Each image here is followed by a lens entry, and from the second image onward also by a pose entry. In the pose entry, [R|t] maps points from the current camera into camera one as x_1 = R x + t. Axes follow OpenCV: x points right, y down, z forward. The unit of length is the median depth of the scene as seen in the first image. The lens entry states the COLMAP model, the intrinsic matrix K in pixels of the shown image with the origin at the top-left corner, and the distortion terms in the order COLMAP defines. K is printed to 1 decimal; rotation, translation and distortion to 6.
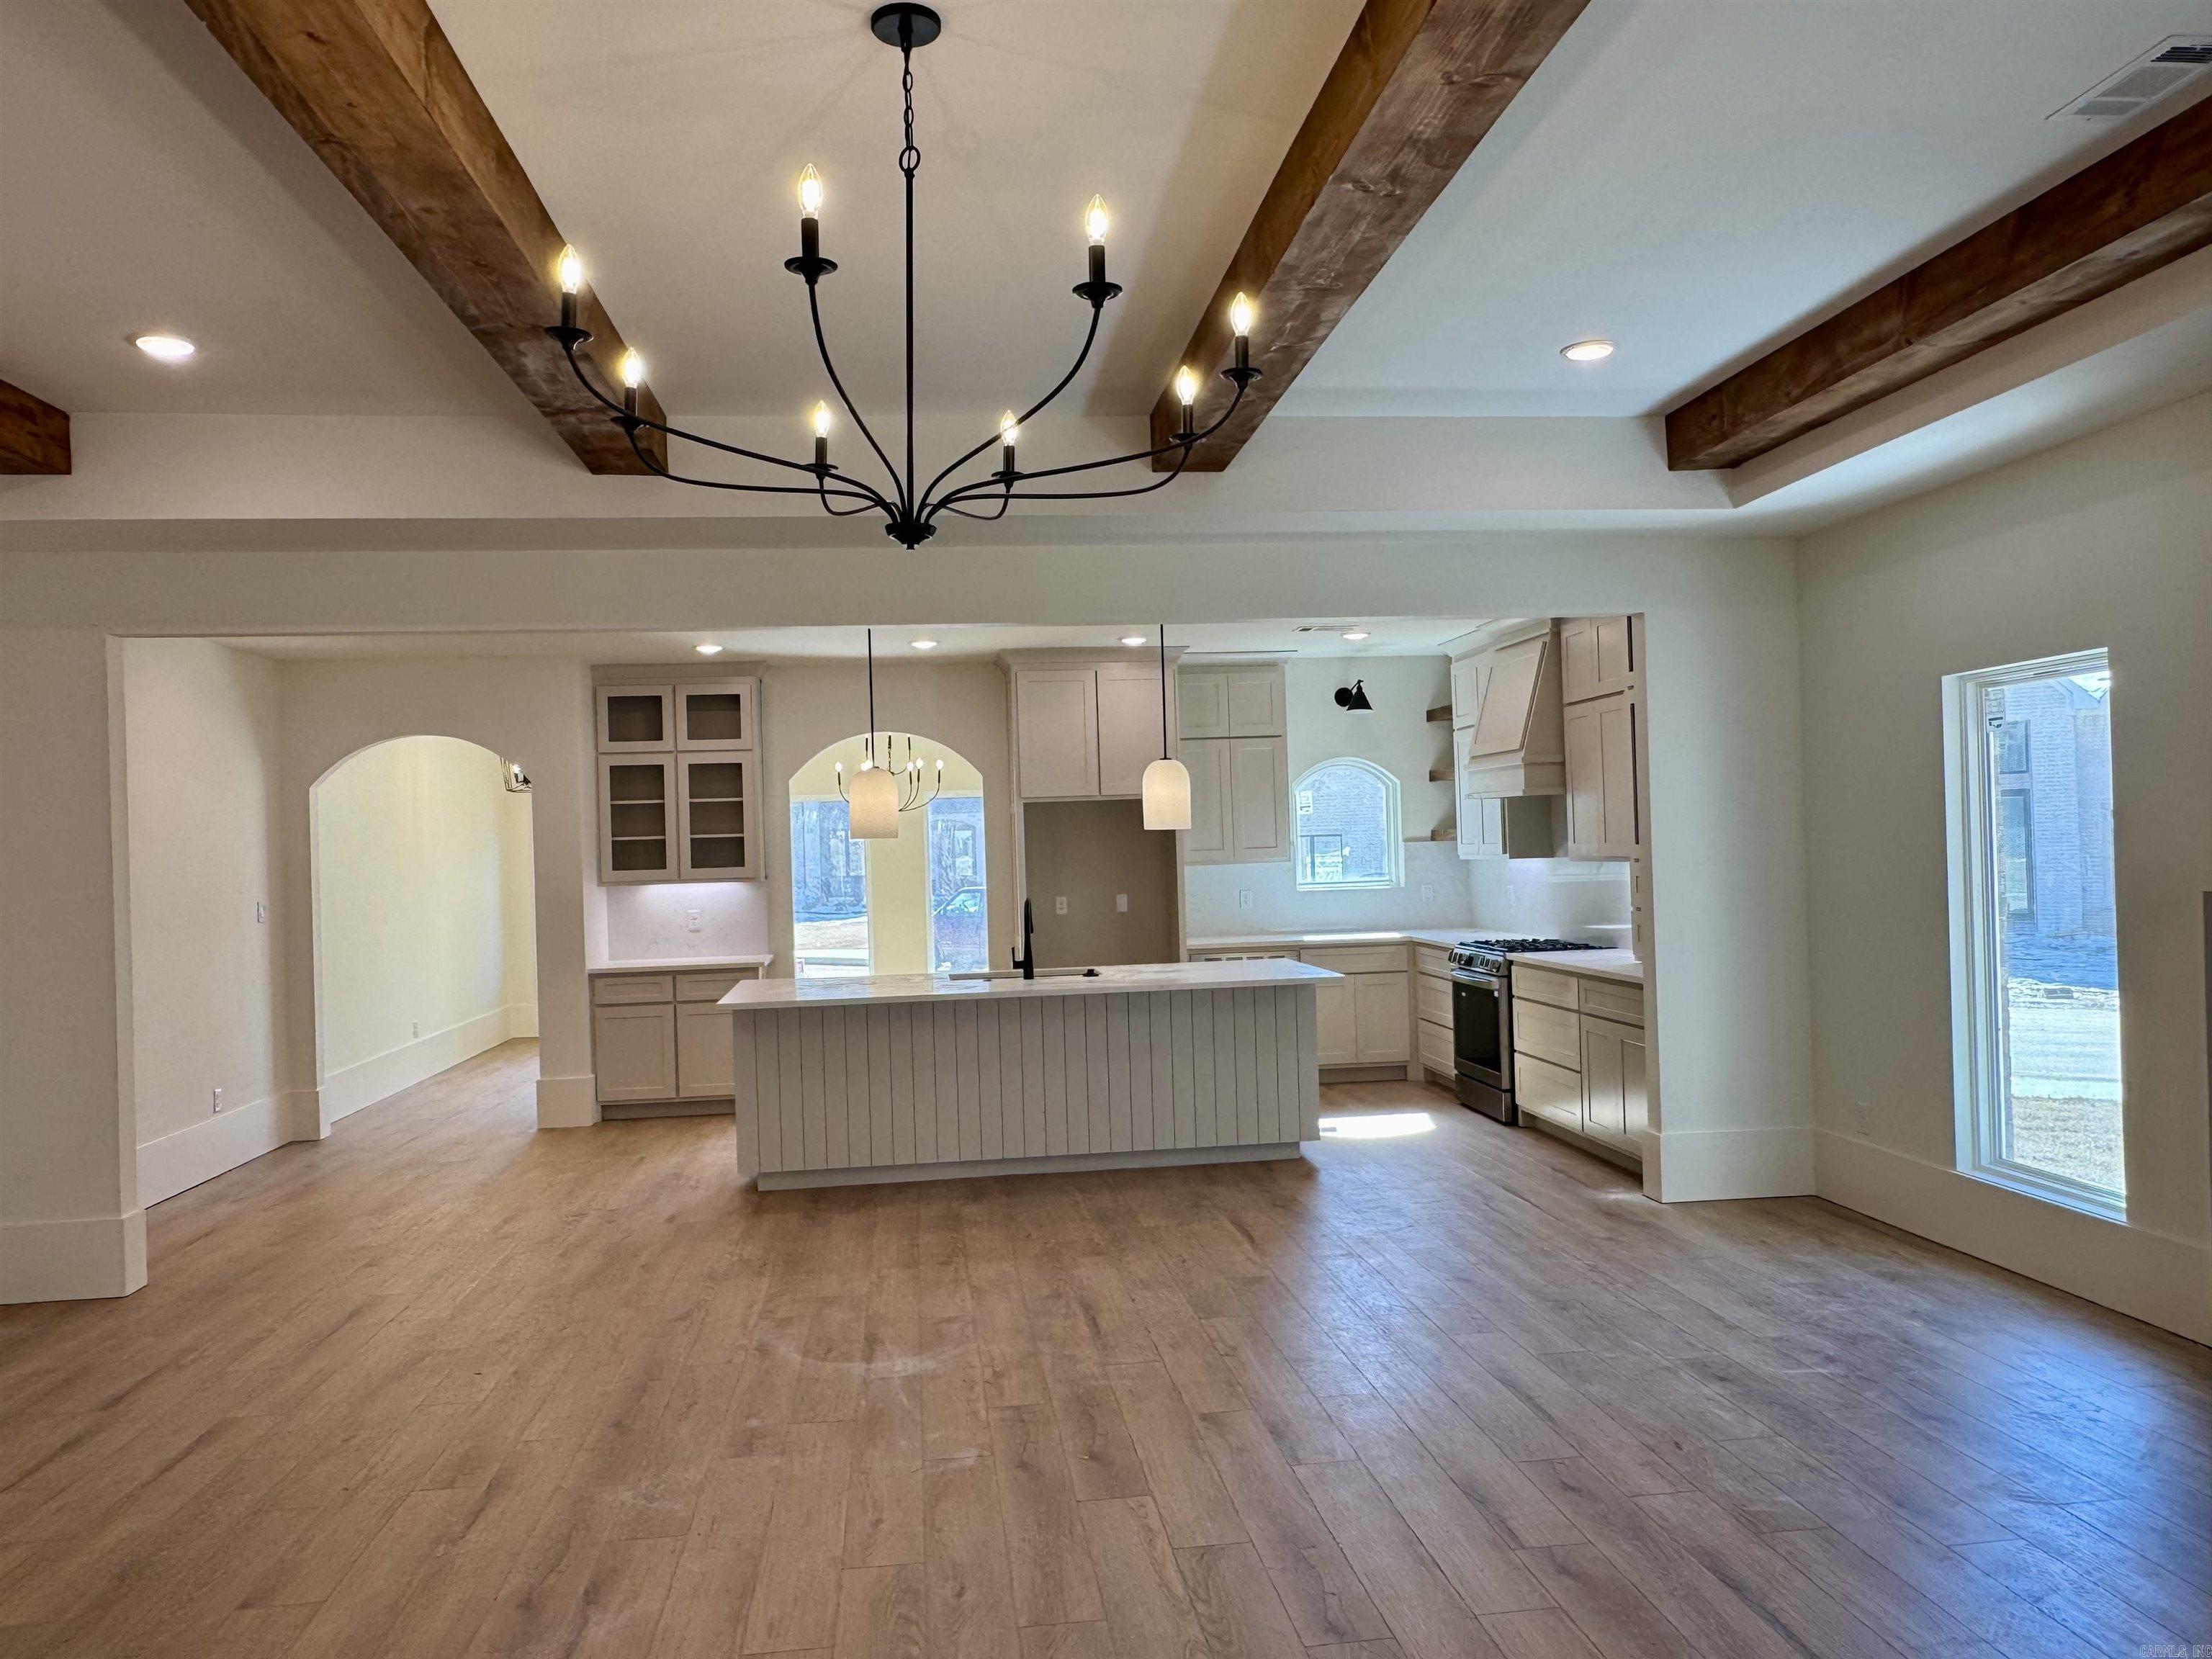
lens RADIAL K [[1565.7, 0, 1106.0], [0, 1565.7, 829.5], [0, 0, 1]] dist [-0.006983, -0.004255]
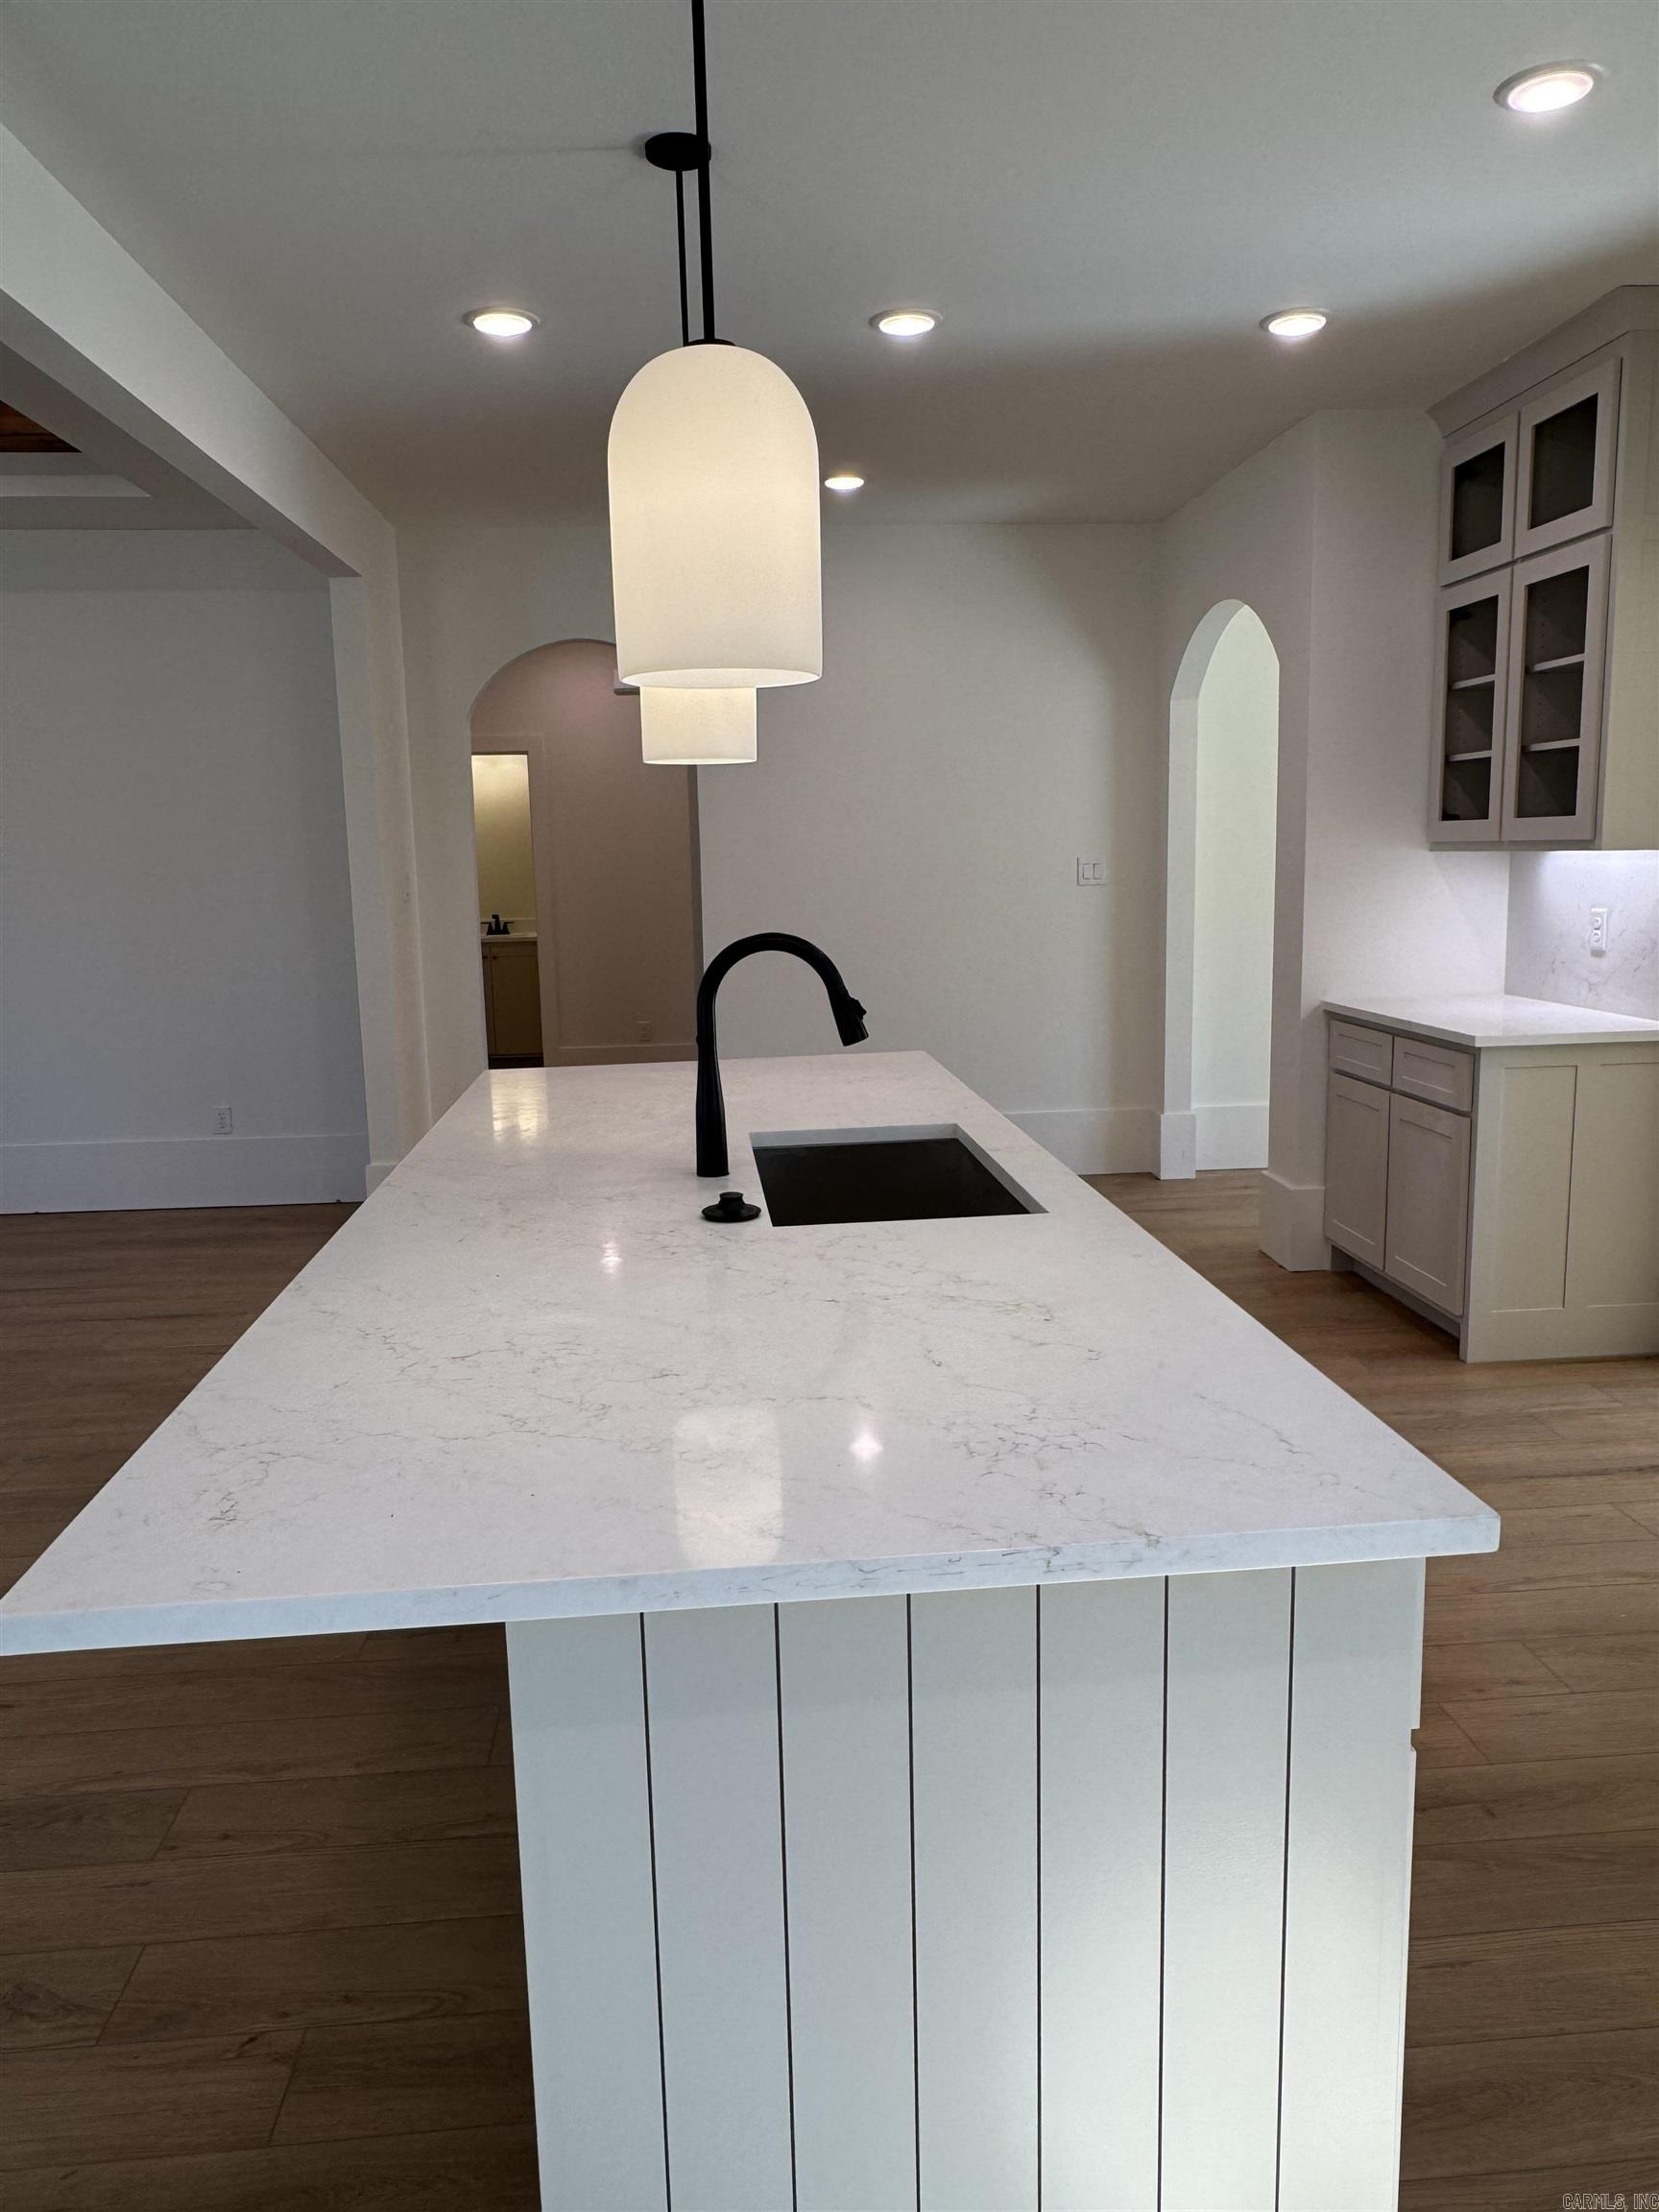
lens RADIAL K [[1565.7, 0, 829.5], [0, 1565.7, 1106.0], [0, 0, 1]] dist [-0.006983, -0.004255]
pose [[-0.030292, 0.195577, -0.980220, 0.252393], [0.030466, 0.980395, 0.194671, 0.013546], [0.999077, -0.023966, -0.035657, 0.962342]]
